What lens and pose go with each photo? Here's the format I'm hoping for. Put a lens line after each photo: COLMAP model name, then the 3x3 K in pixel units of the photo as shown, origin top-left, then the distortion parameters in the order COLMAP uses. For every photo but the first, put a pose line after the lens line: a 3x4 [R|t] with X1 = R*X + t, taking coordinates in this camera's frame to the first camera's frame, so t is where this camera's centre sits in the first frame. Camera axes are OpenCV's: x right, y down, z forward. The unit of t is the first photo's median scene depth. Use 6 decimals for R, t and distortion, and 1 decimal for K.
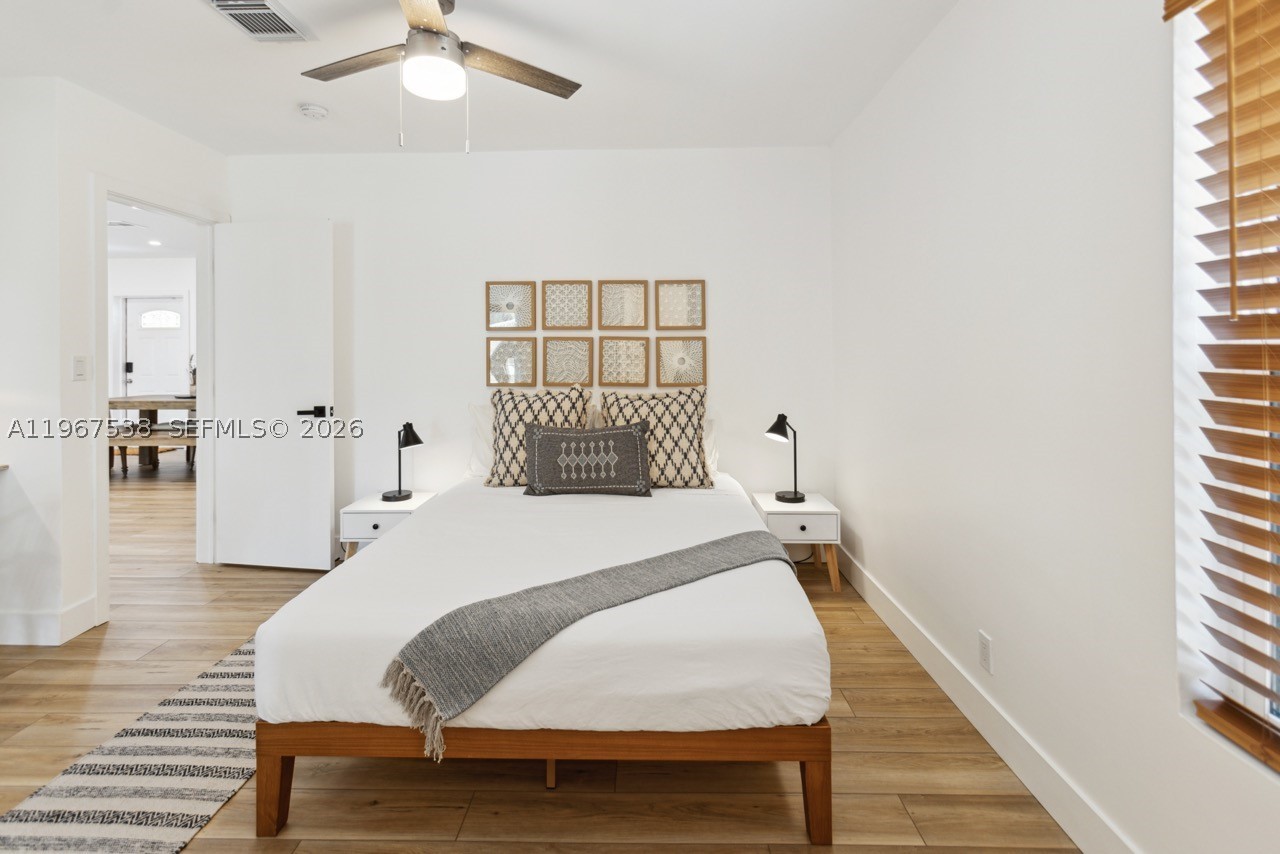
lens RADIAL K [[599.0, 0, 661.2], [0, 599.0, 350.9], [0, 0, 1]] dist [-0.005265, 0.010722]
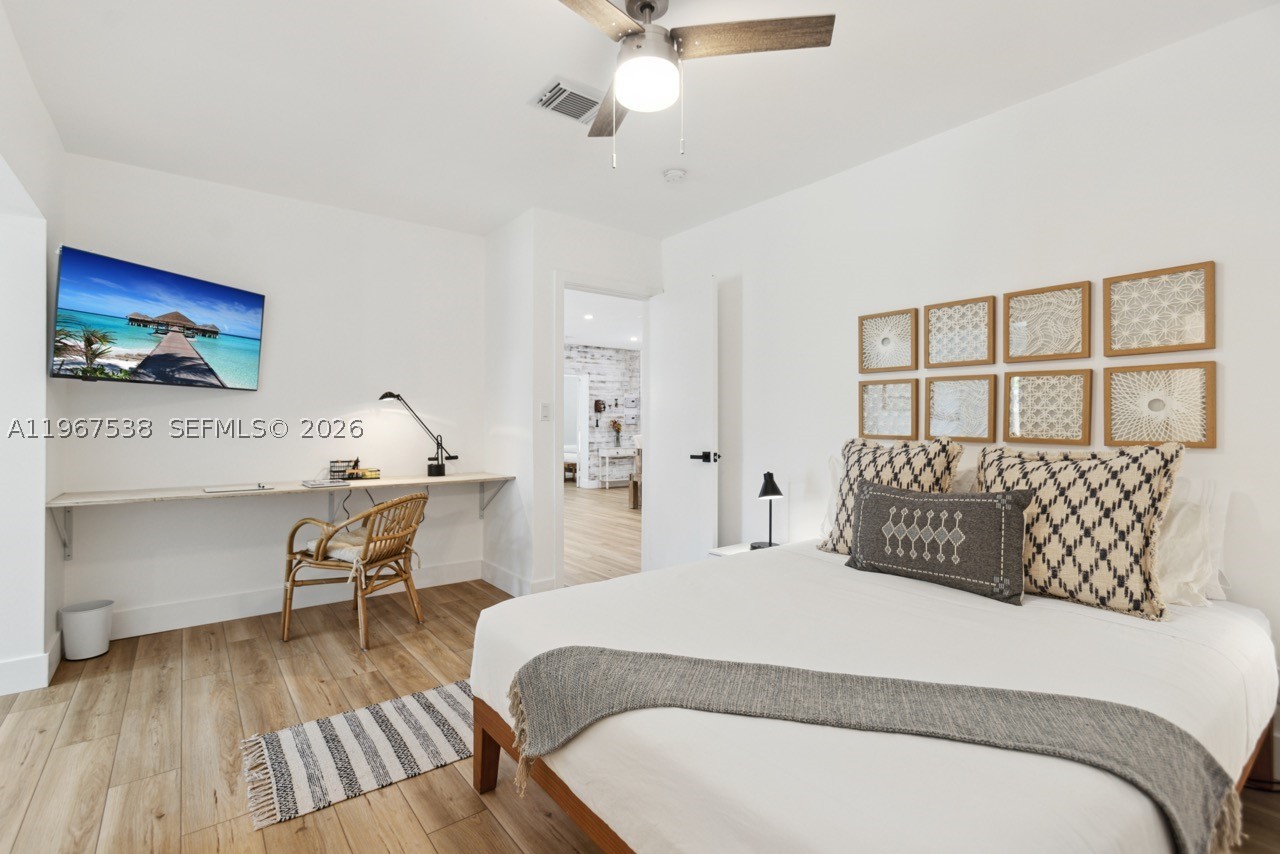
lens RADIAL K [[599.0, 0, 641.1], [0, 599.0, 423.6], [0, 0, 1]] dist [-0.005265, 0.010722]
pose [[0.619654, 0.003600, -0.784867, 0.224319], [-0.005544, 0.999985, 0.000210, 0.046596], [0.784855, 0.004221, 0.619665, 0.264281]]
